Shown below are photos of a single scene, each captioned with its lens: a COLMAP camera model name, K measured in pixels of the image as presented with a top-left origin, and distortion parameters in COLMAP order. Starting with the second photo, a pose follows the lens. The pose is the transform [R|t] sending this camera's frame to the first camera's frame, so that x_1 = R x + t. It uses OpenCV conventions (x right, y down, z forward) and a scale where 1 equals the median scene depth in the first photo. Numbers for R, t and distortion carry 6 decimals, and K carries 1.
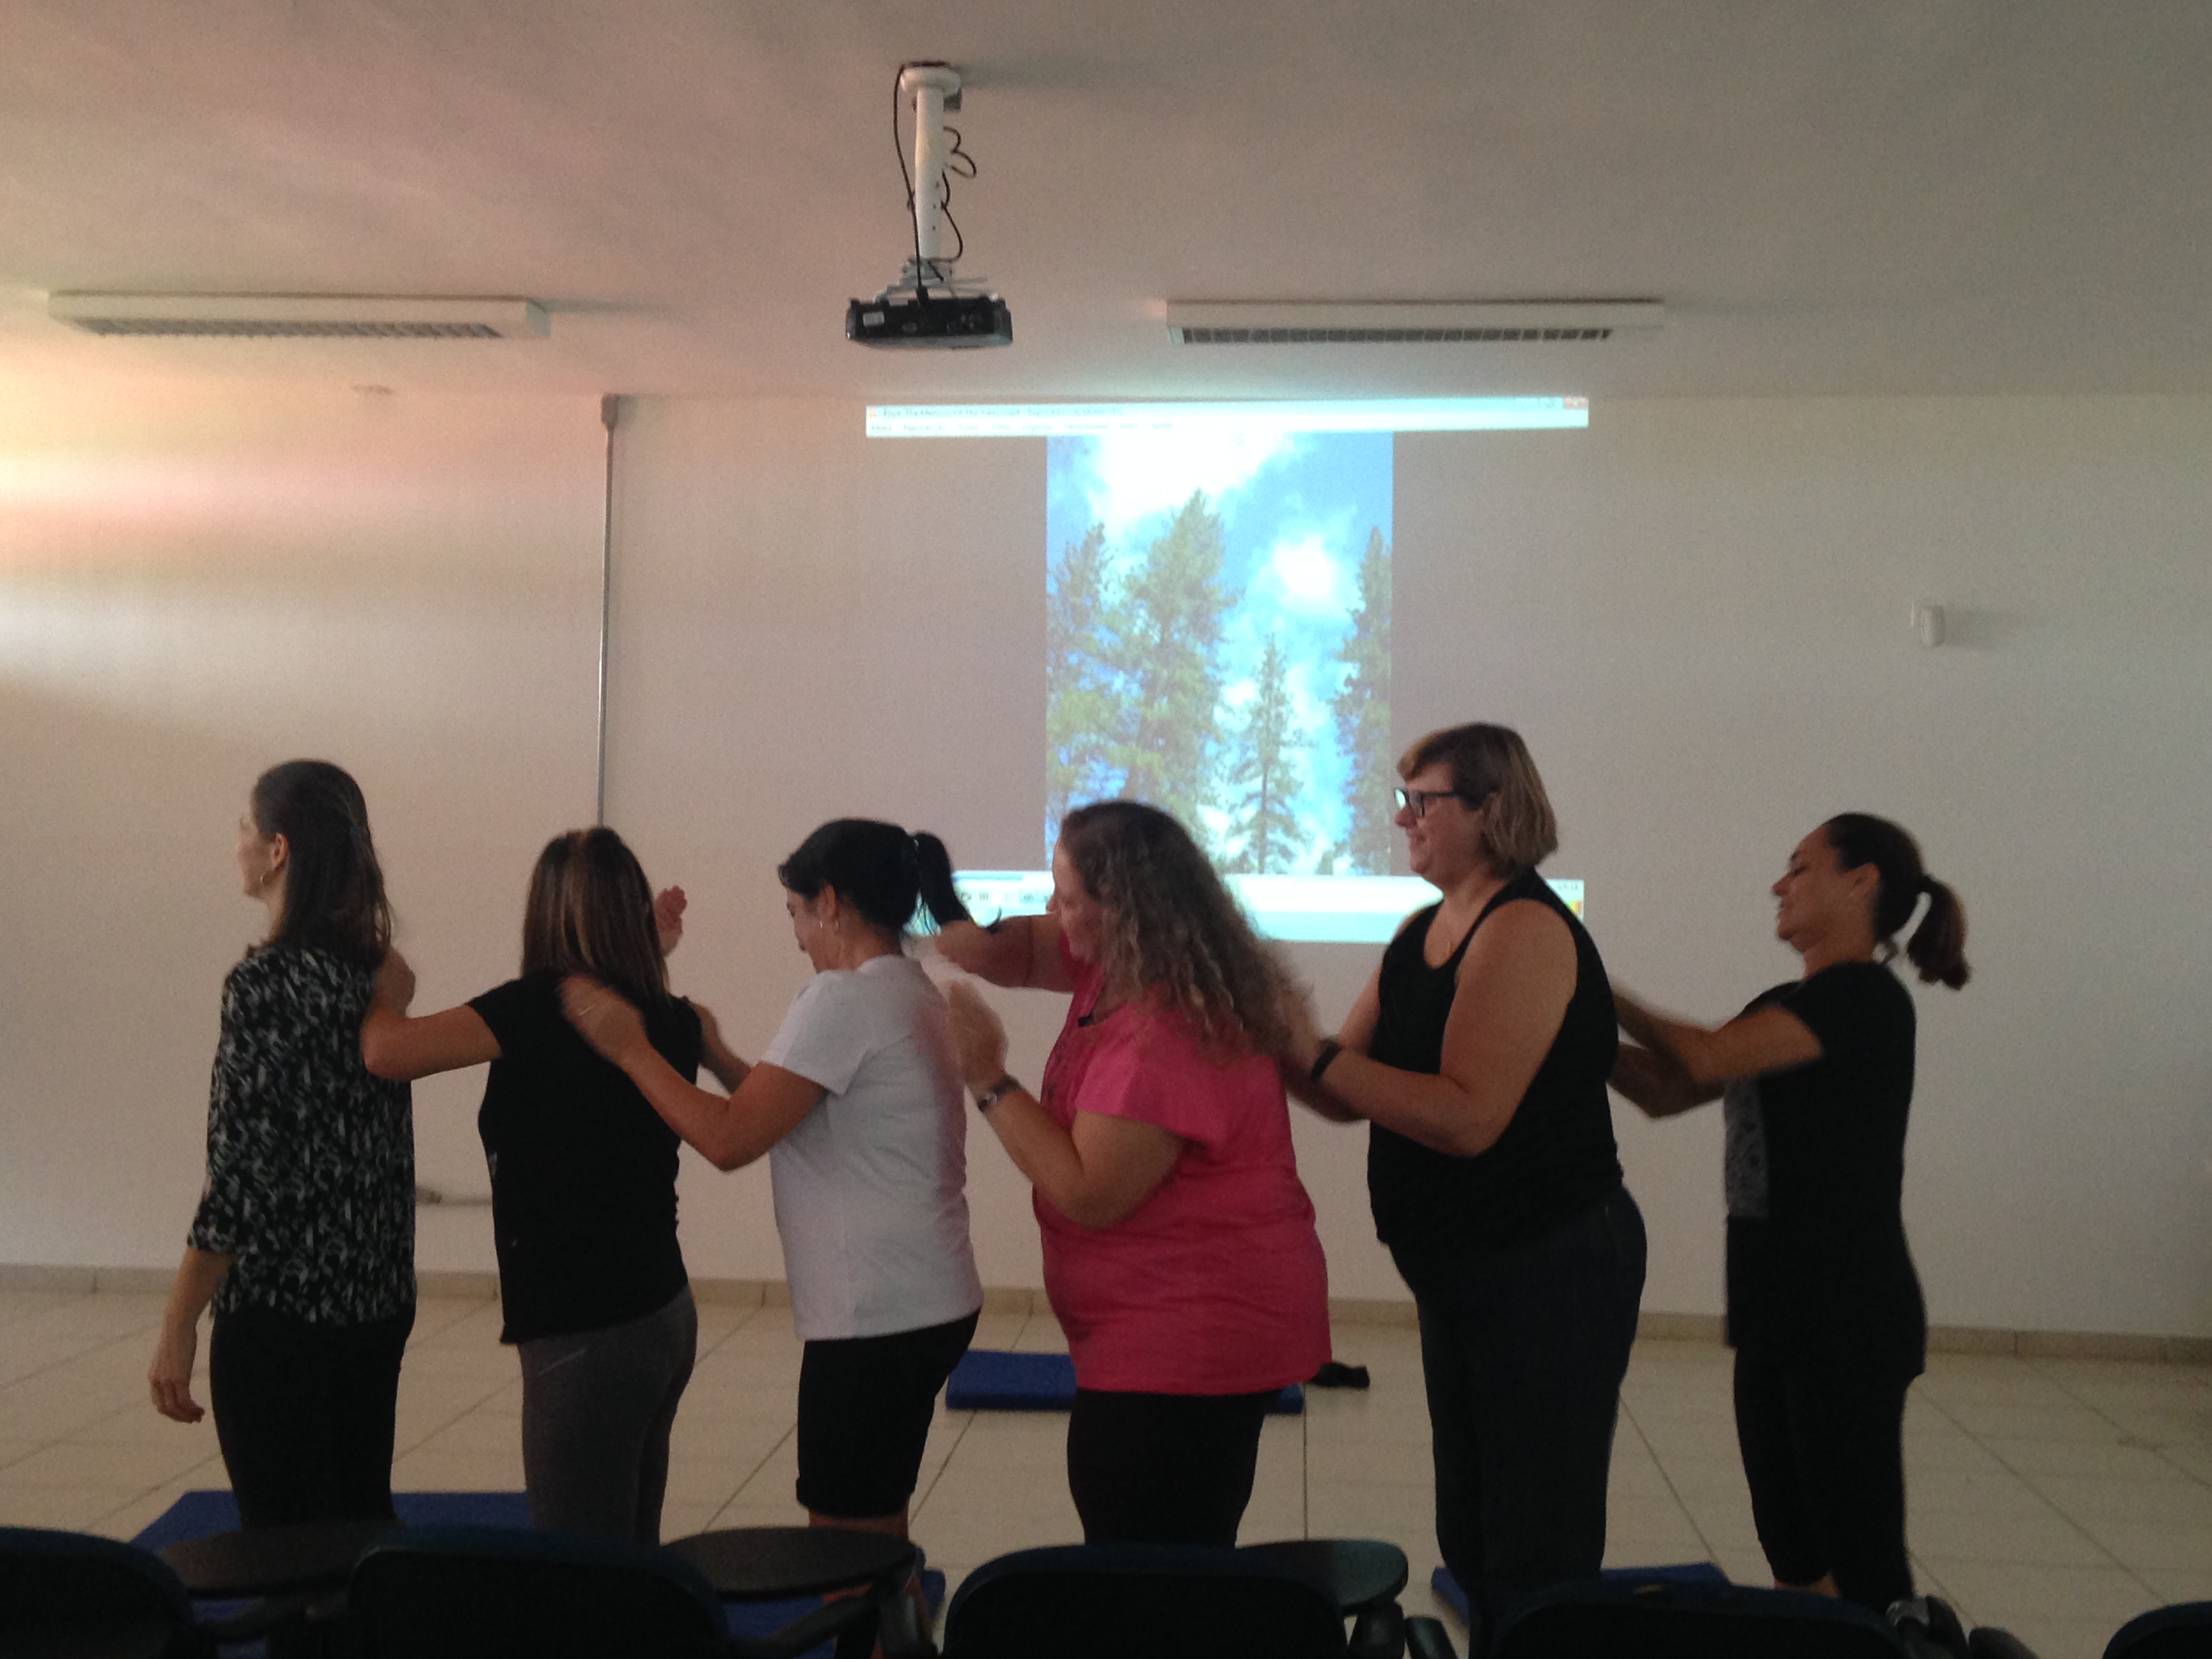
lens RADIAL K [[2774.3, 0, 1106.0], [0, 2774.3, 829.5], [0, 0, 1]] dist [0.282010, -0.729074]
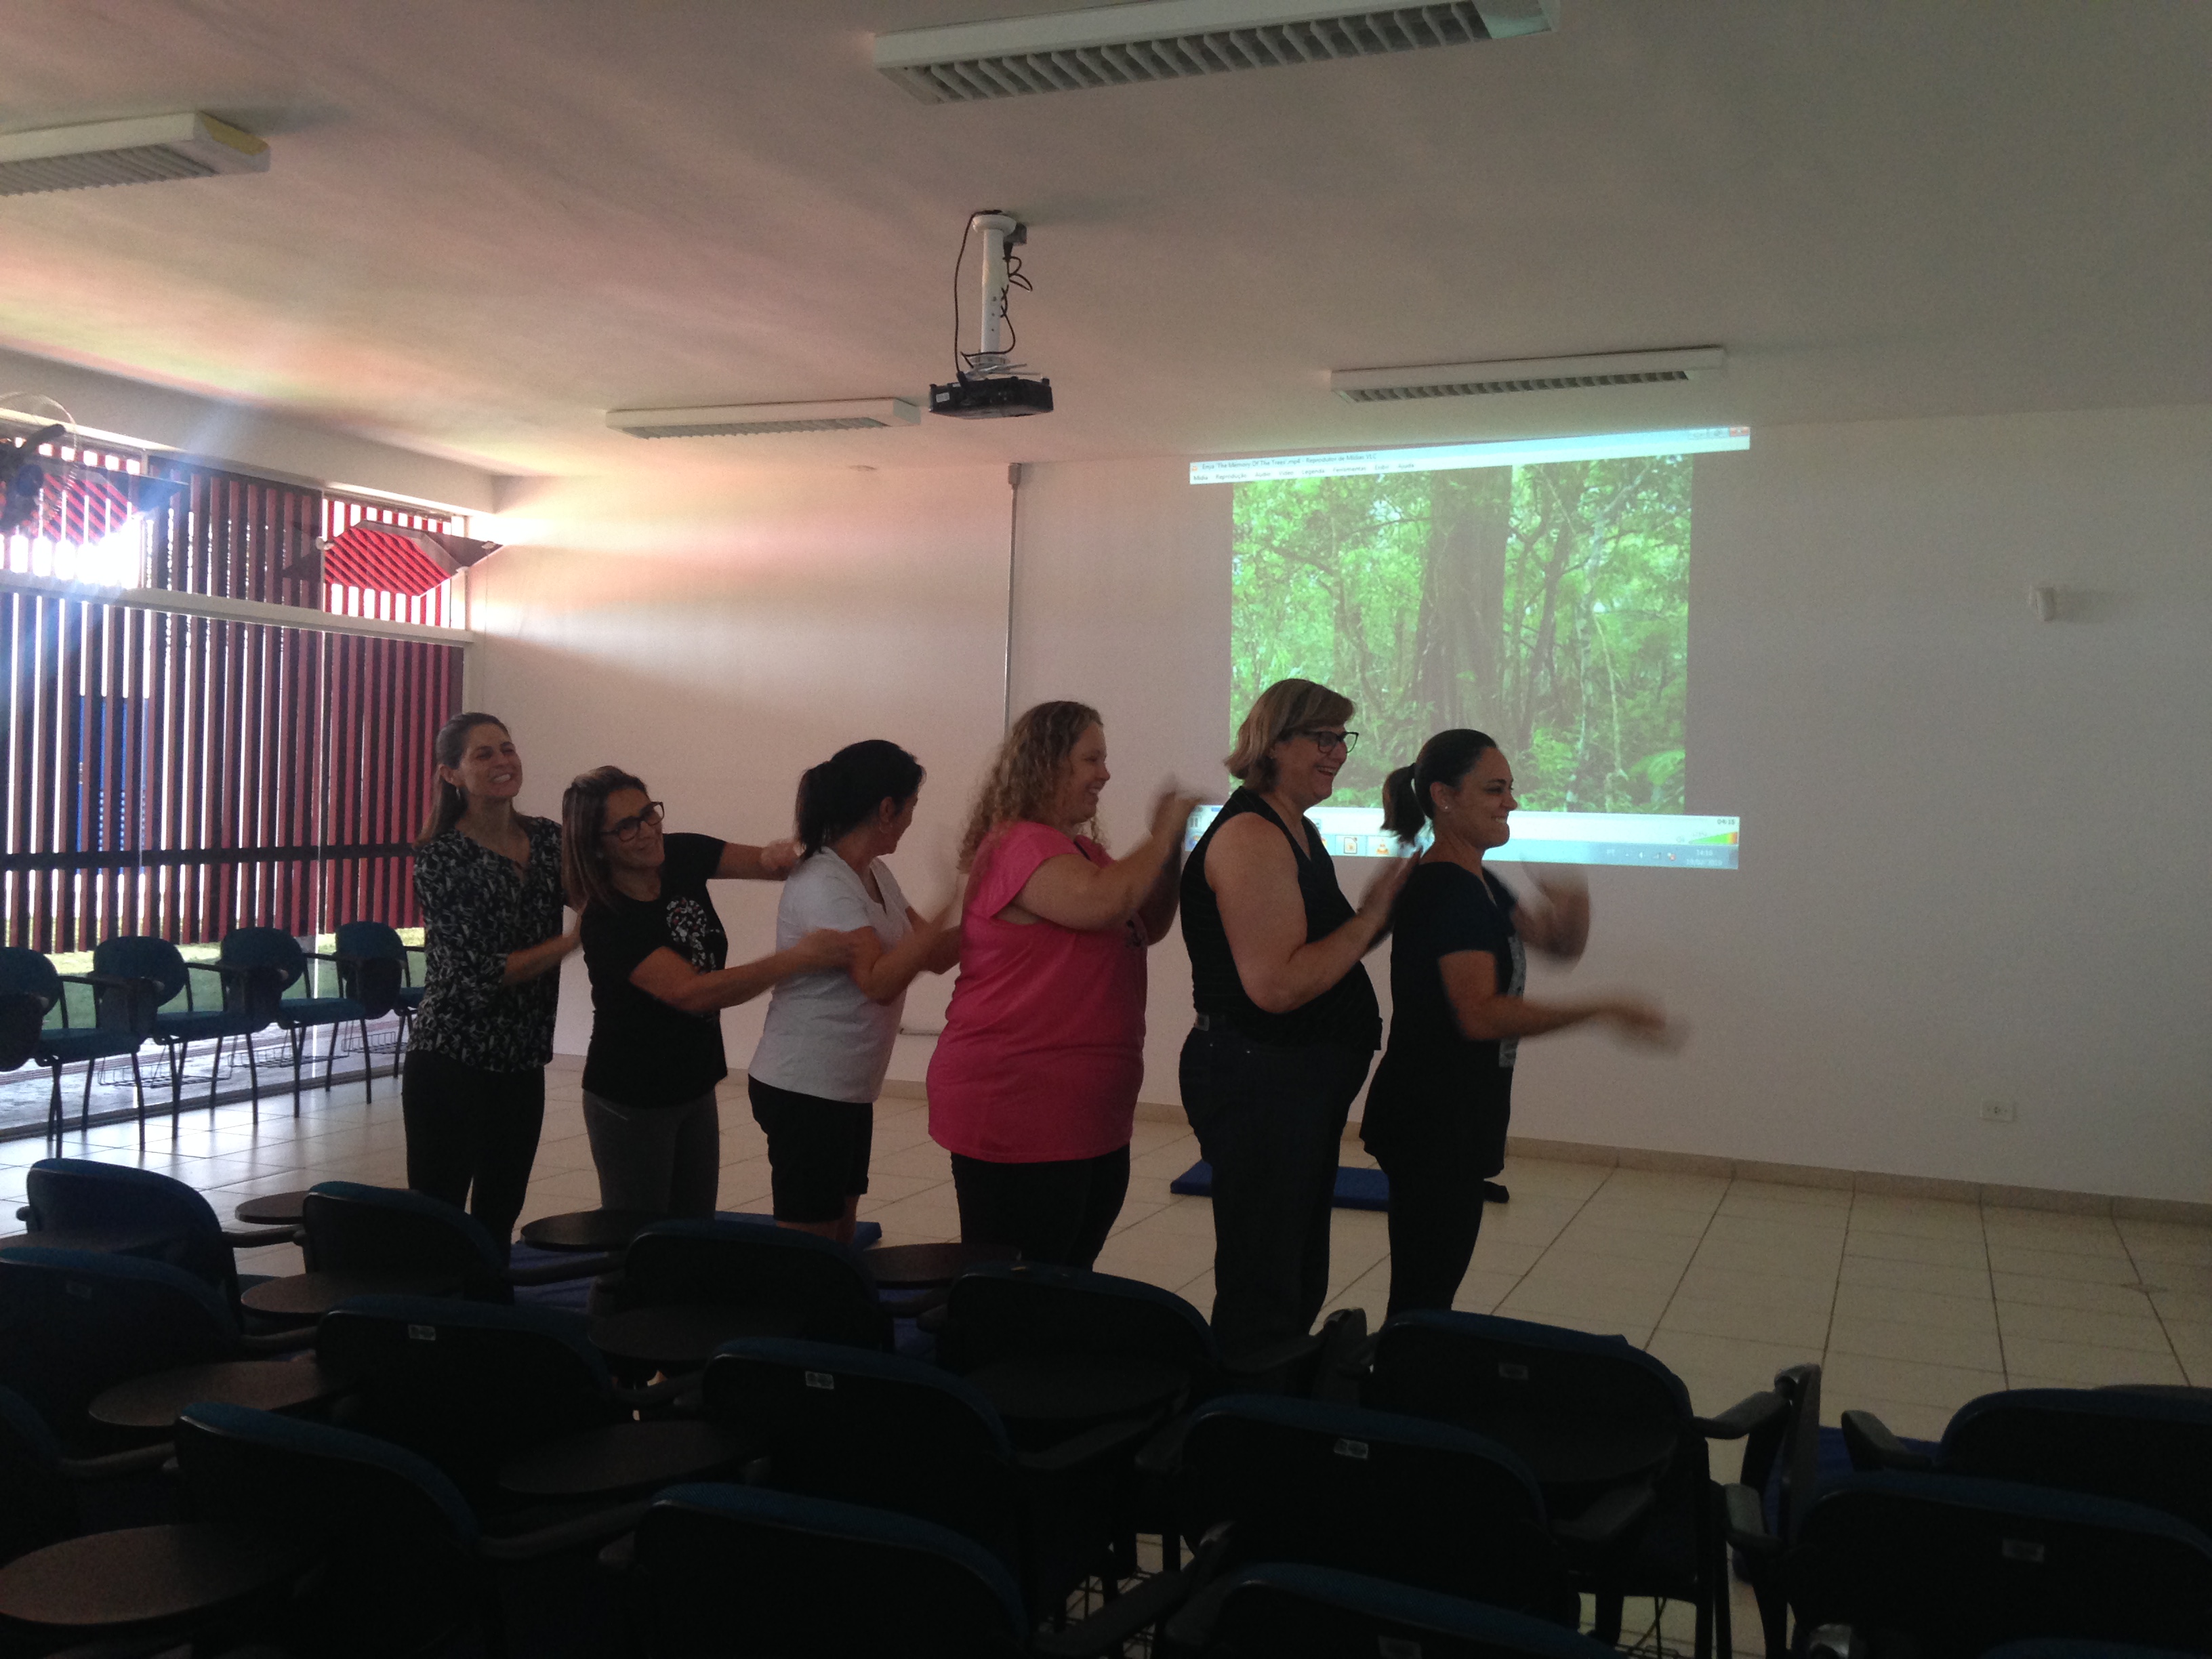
lens RADIAL K [[2112.2, 0, 1106.0], [0, 2112.2, 829.5], [0, 0, 1]] dist [0.218318, -0.424107]
pose [[0.949793, 0.010907, -0.312688, 0.235363], [-0.005534, 0.999821, 0.018065, 0.009731], [0.312829, -0.015428, 0.949684, 0.008363]]
